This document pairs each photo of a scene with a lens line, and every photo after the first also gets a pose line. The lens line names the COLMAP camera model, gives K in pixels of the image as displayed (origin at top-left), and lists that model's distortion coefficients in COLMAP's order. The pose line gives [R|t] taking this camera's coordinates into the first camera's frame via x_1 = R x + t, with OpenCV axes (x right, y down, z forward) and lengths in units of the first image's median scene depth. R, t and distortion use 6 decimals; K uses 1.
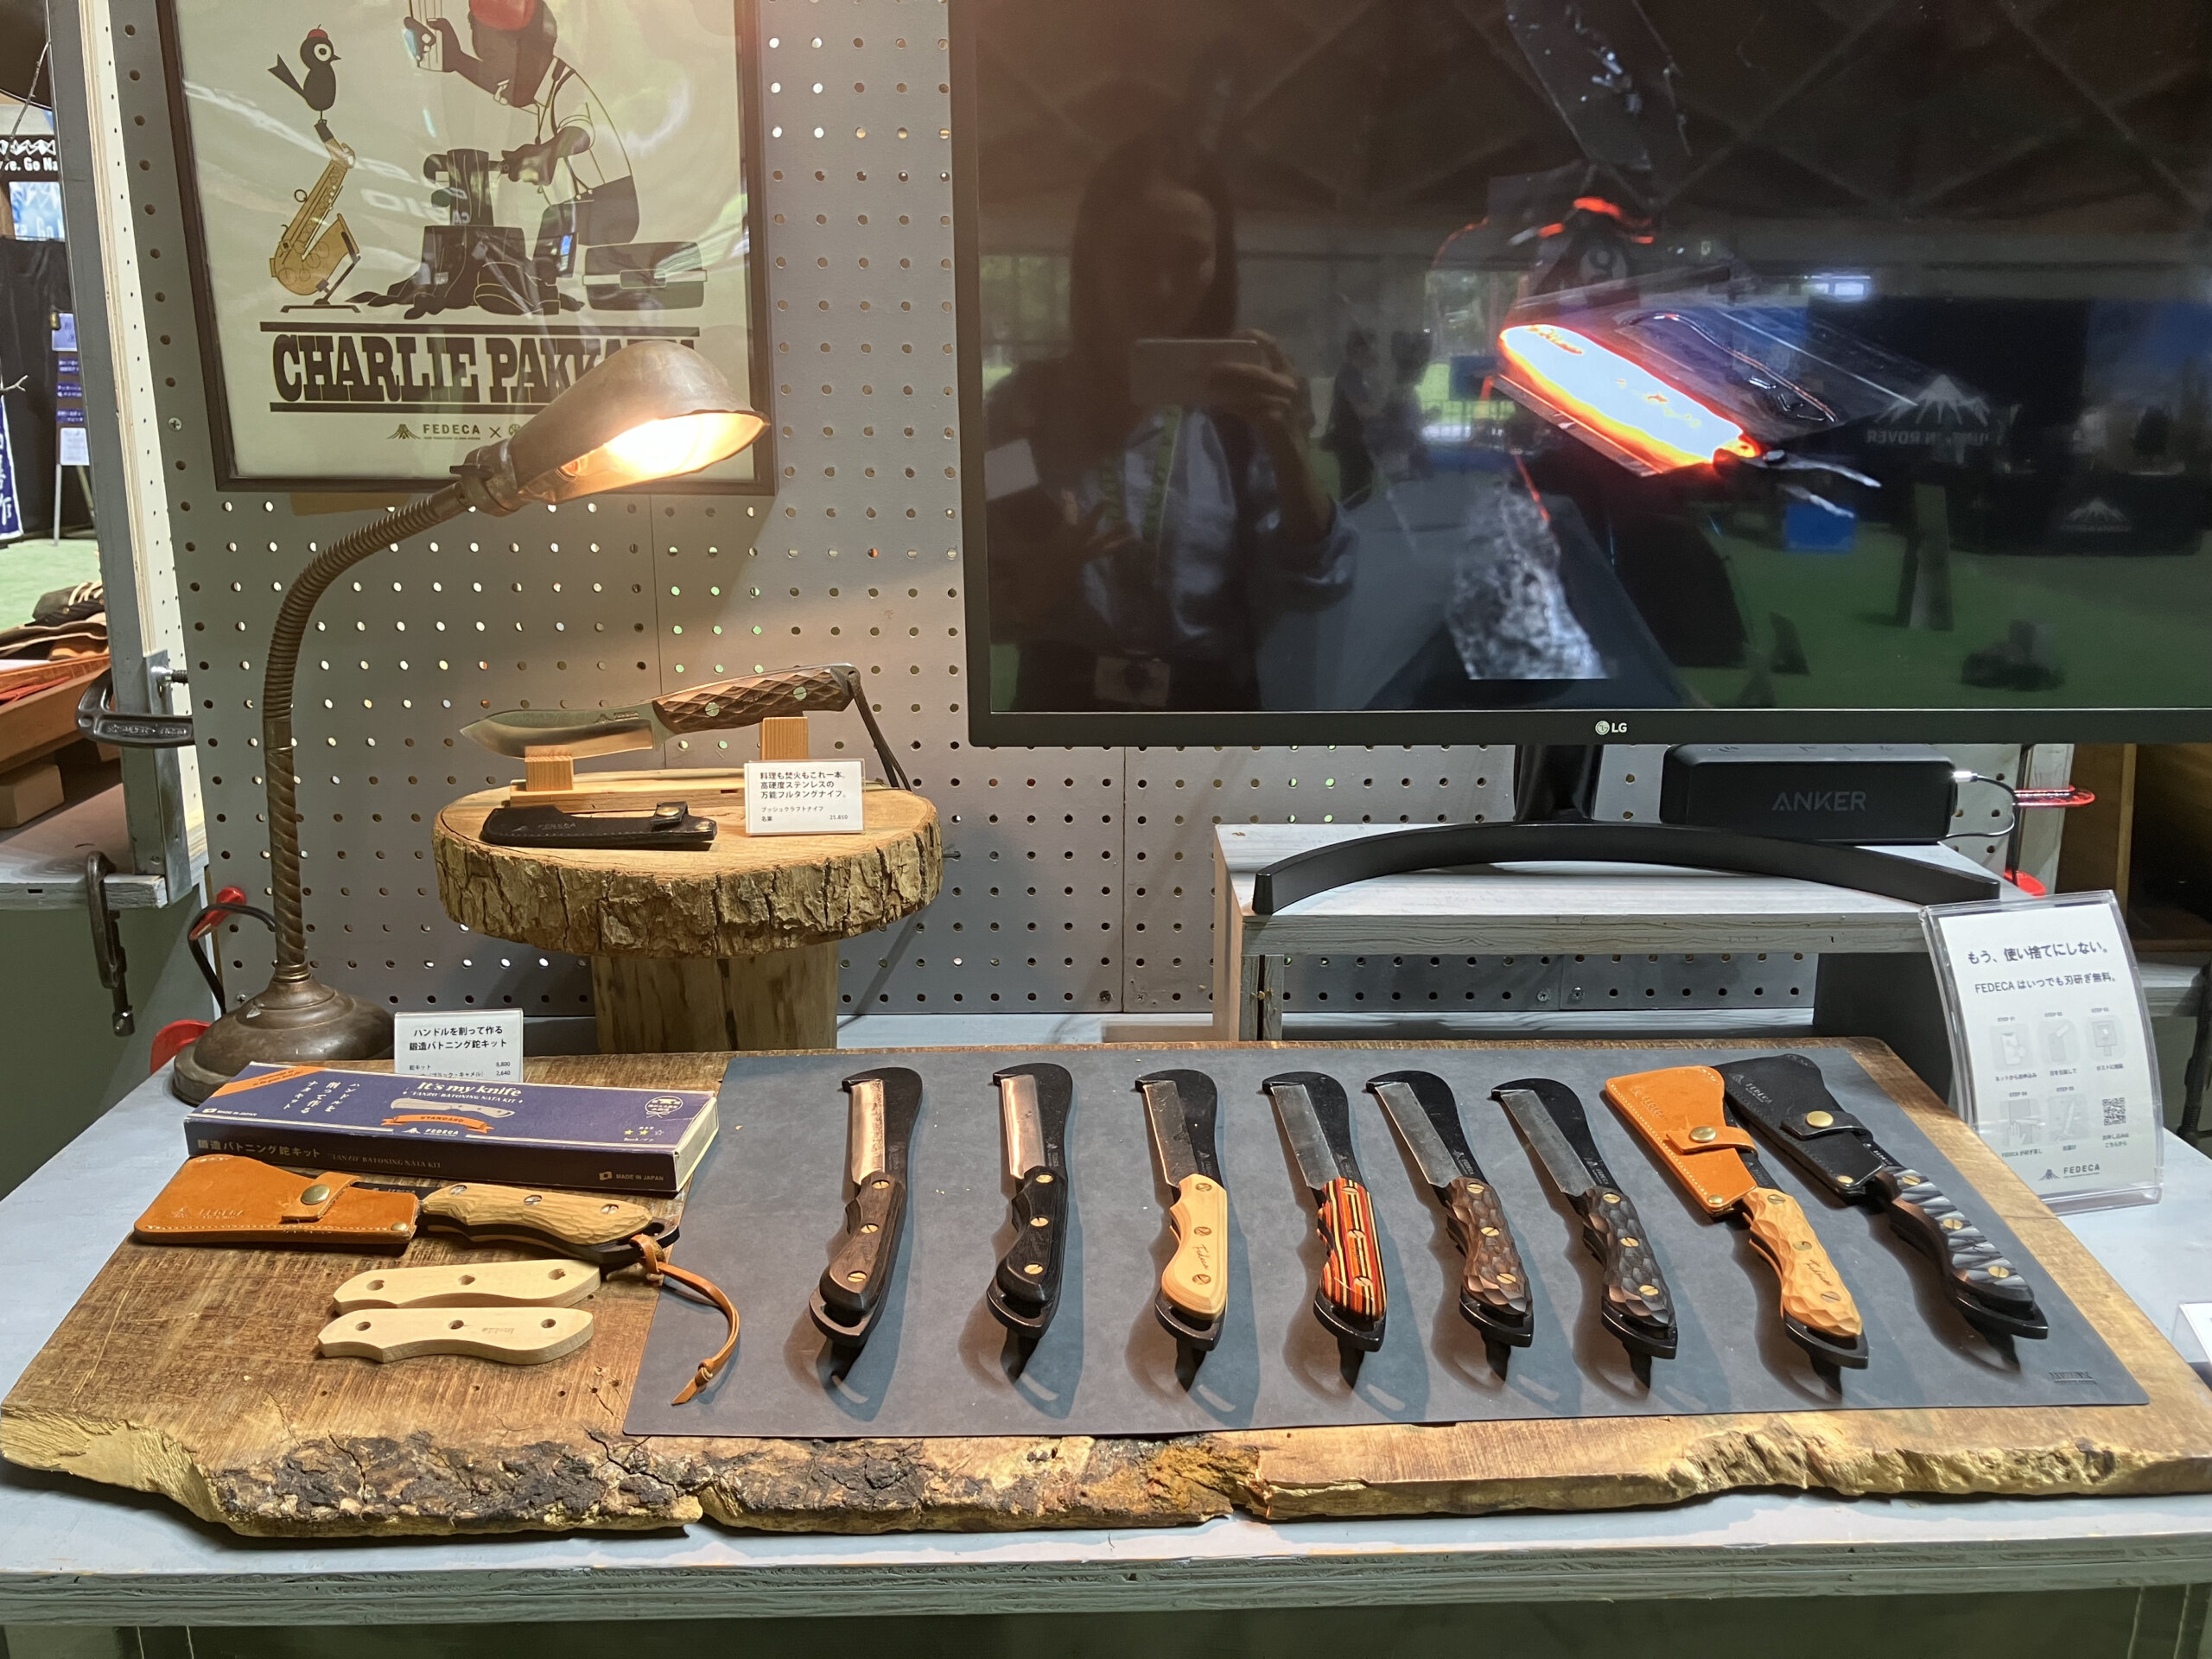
lens RADIAL K [[1770.3, 0, 1106.0], [0, 1770.3, 829.5], [0, 0, 1]] dist [-0.094412, 0.123113]
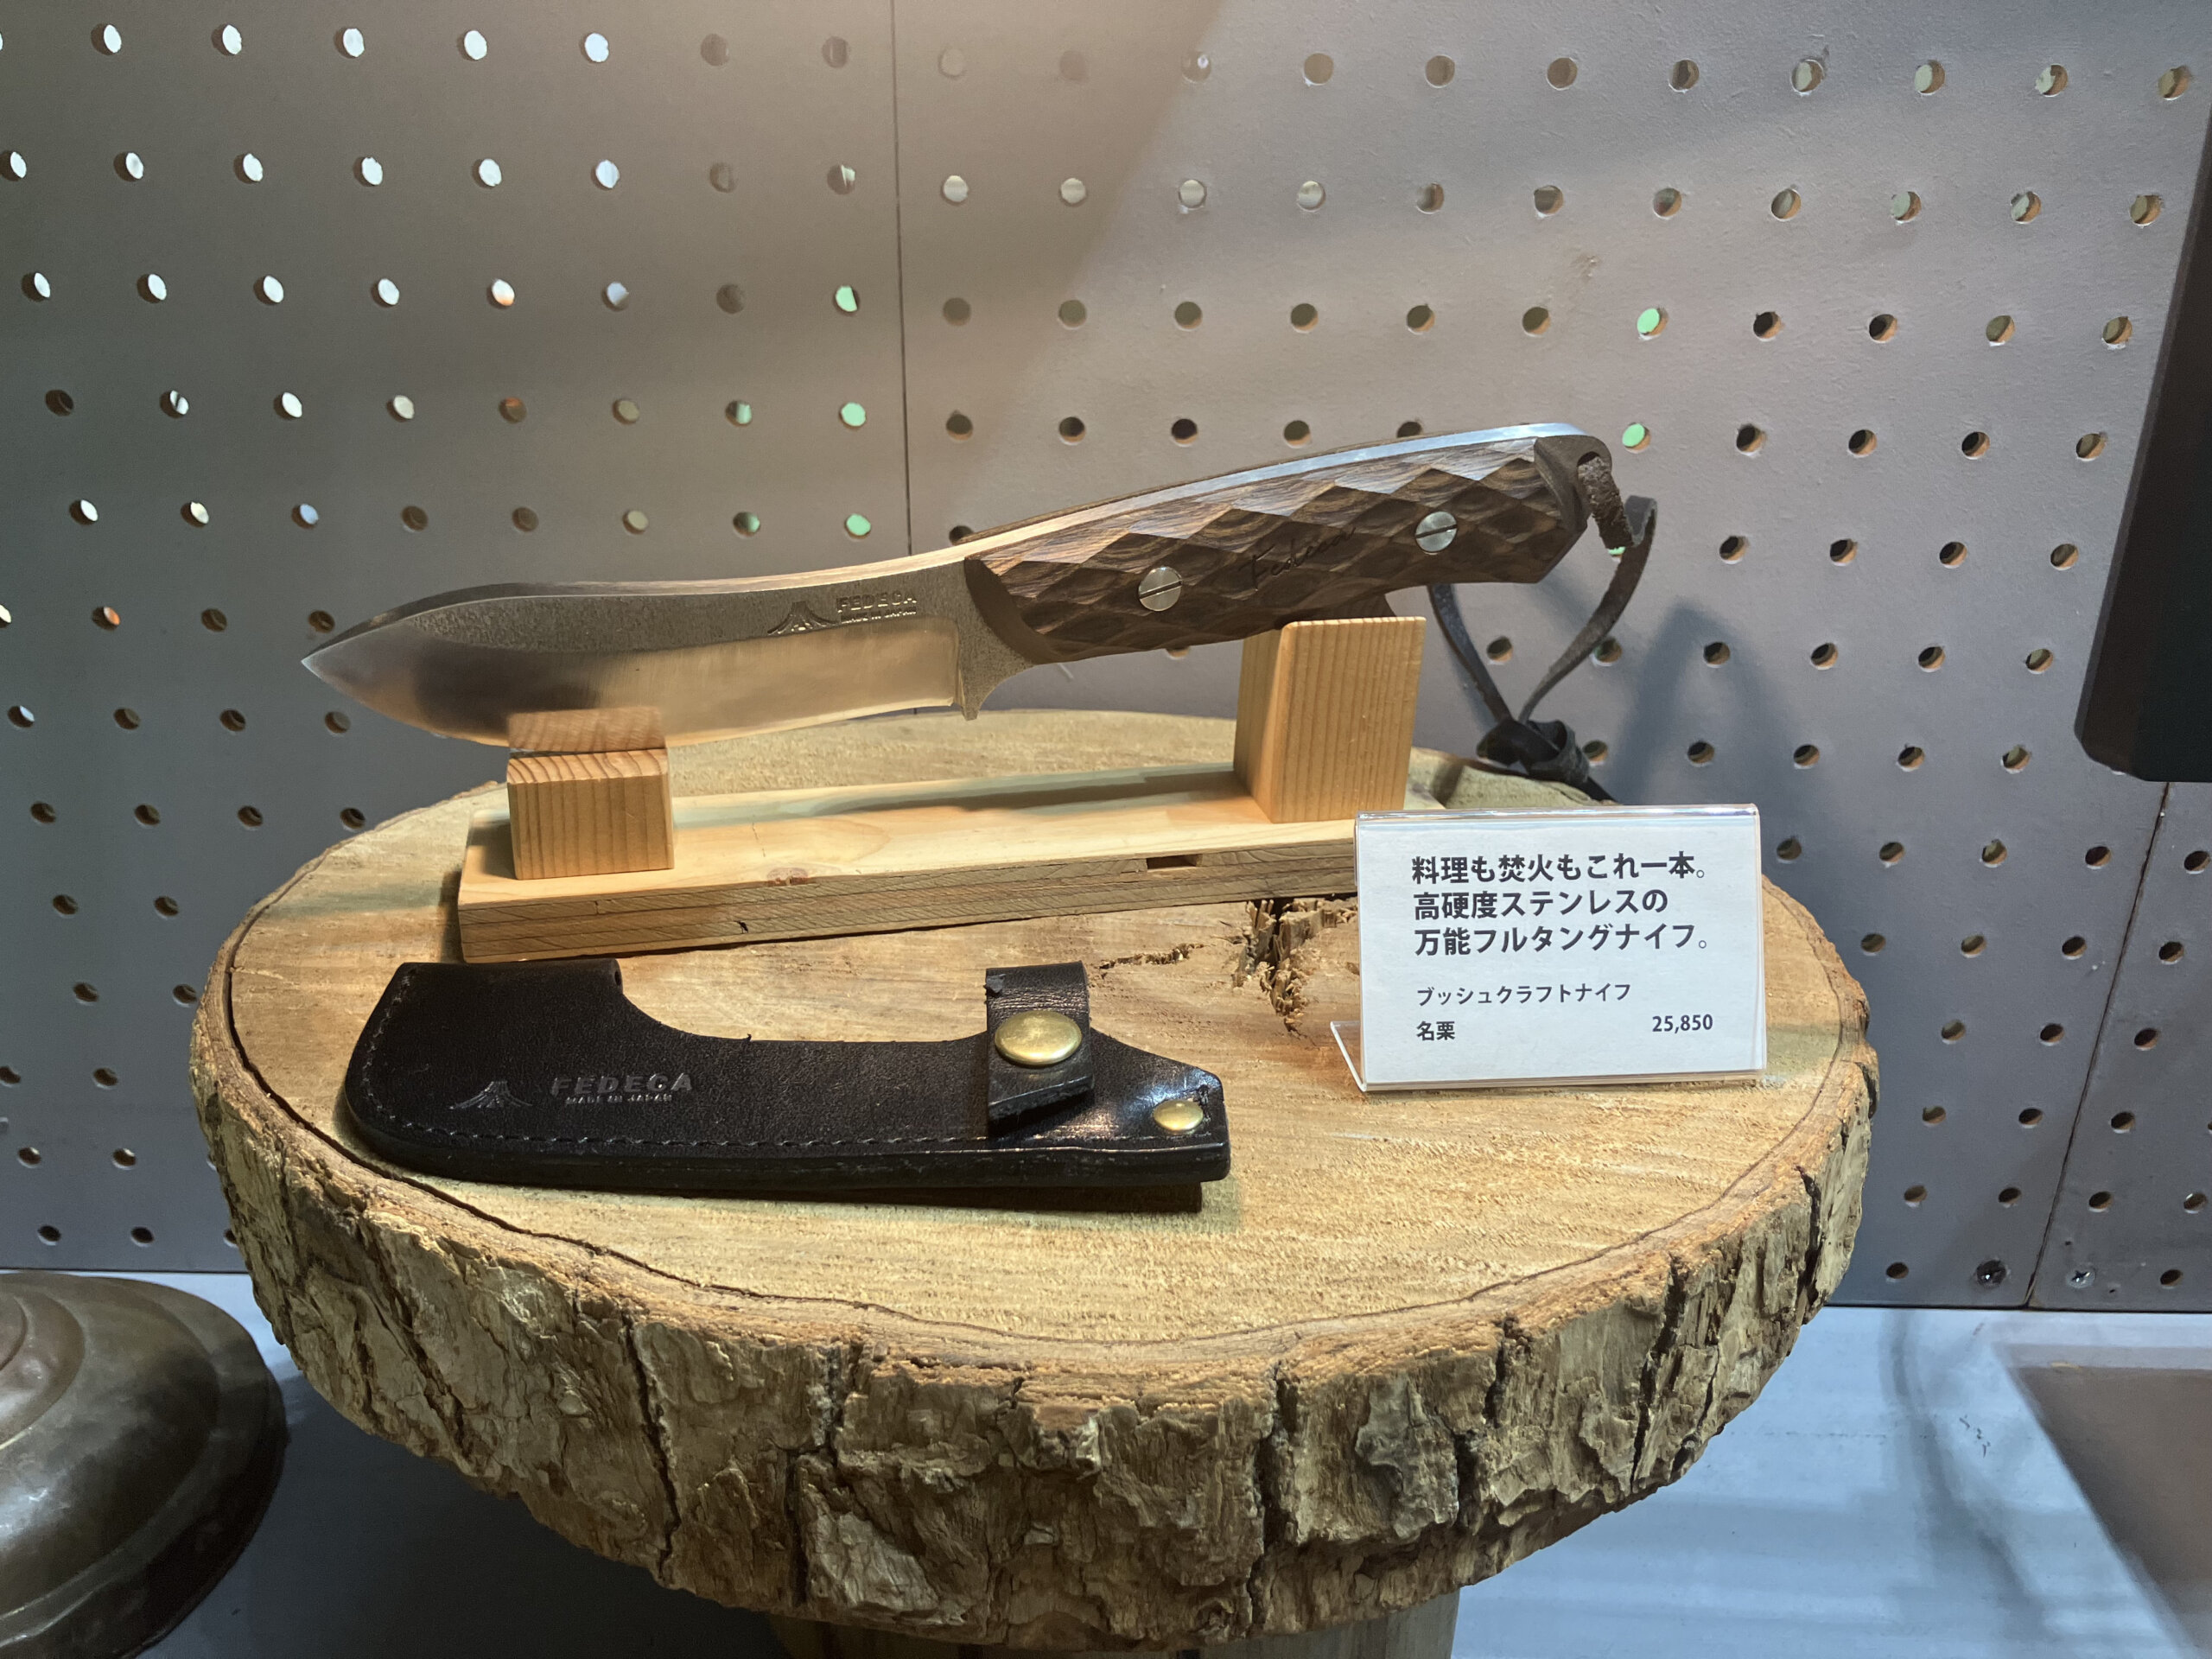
lens RADIAL K [[1770.3, 0, 1106.0], [0, 1770.3, 829.5], [0, 0, 1]] dist [-0.094412, 0.123113]
pose [[0.996969, 0.051458, -0.058343, -0.232735], [-0.039220, 0.980158, 0.194300, -0.093483], [0.067184, -0.191423, 0.979205, 0.770317]]
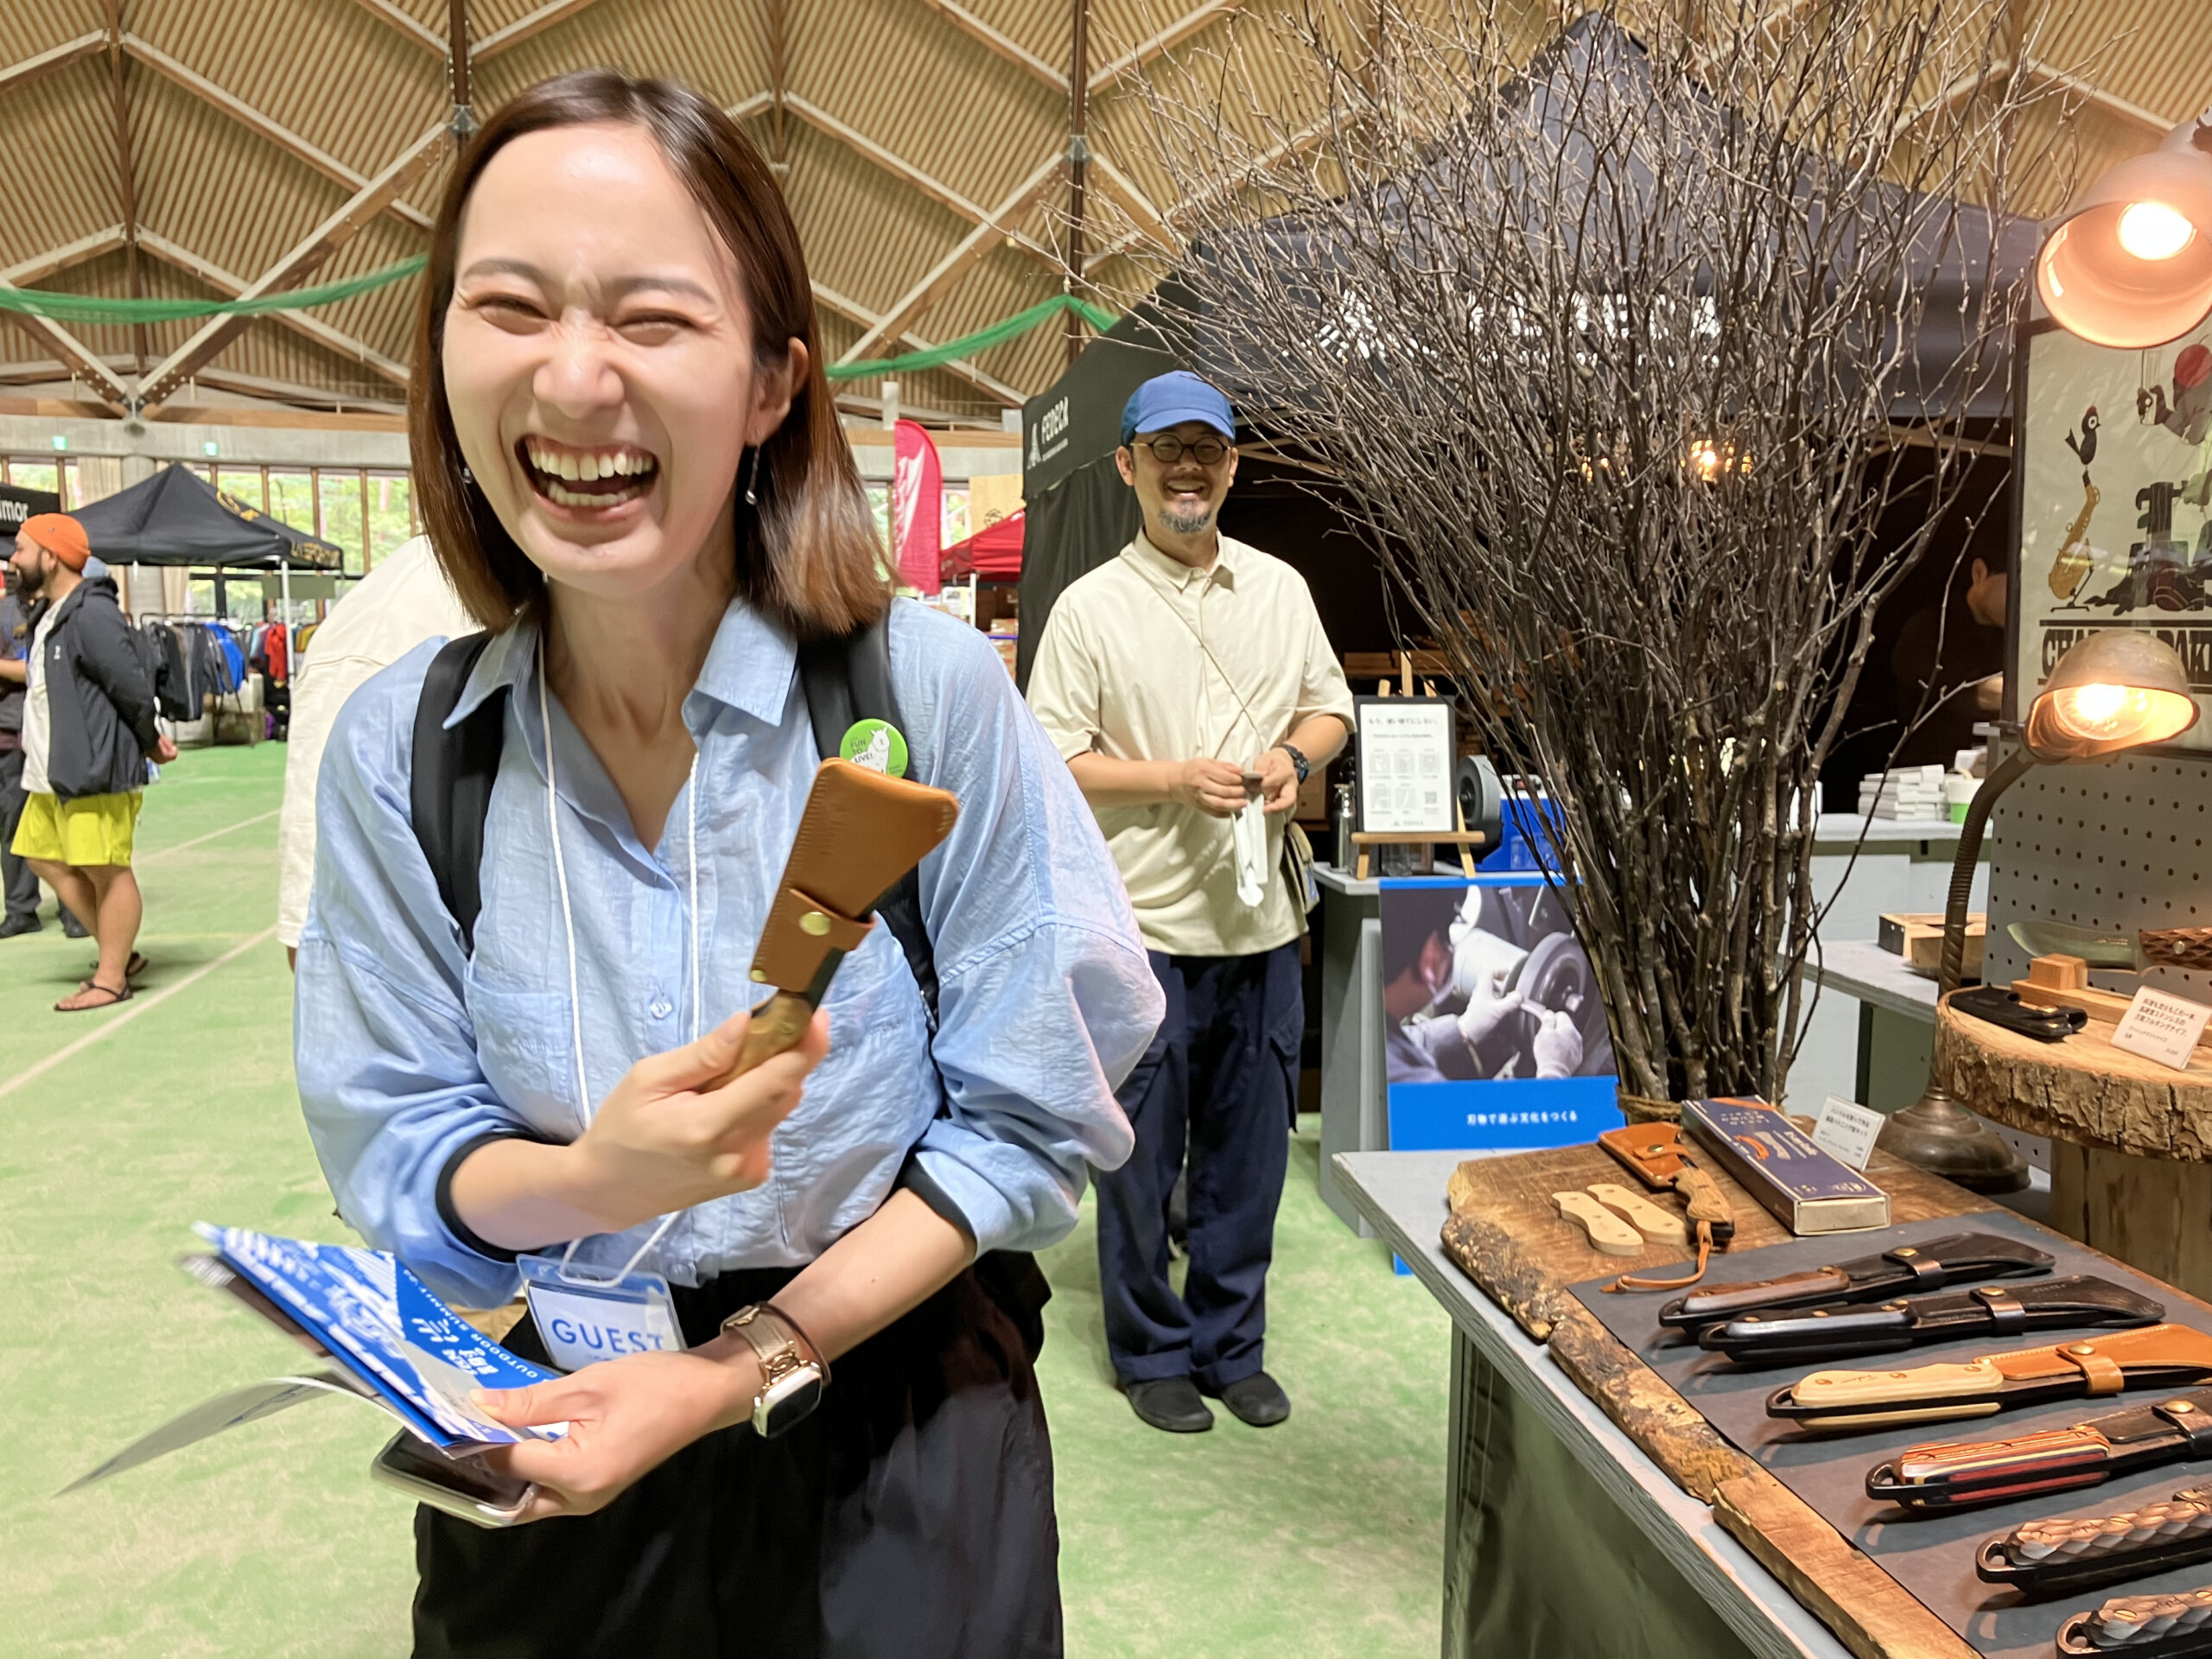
lens RADIAL K [[1770.3, 0, 1106.0], [0, 1770.3, 829.5], [0, 0, 1]] dist [-0.094412, 0.123113]
pose [[0.100609, 0.100965, -0.989790, 0.883818], [-0.267479, 0.960956, 0.070835, -0.042037], [0.958297, 0.257621, 0.123687, 0.204043]]
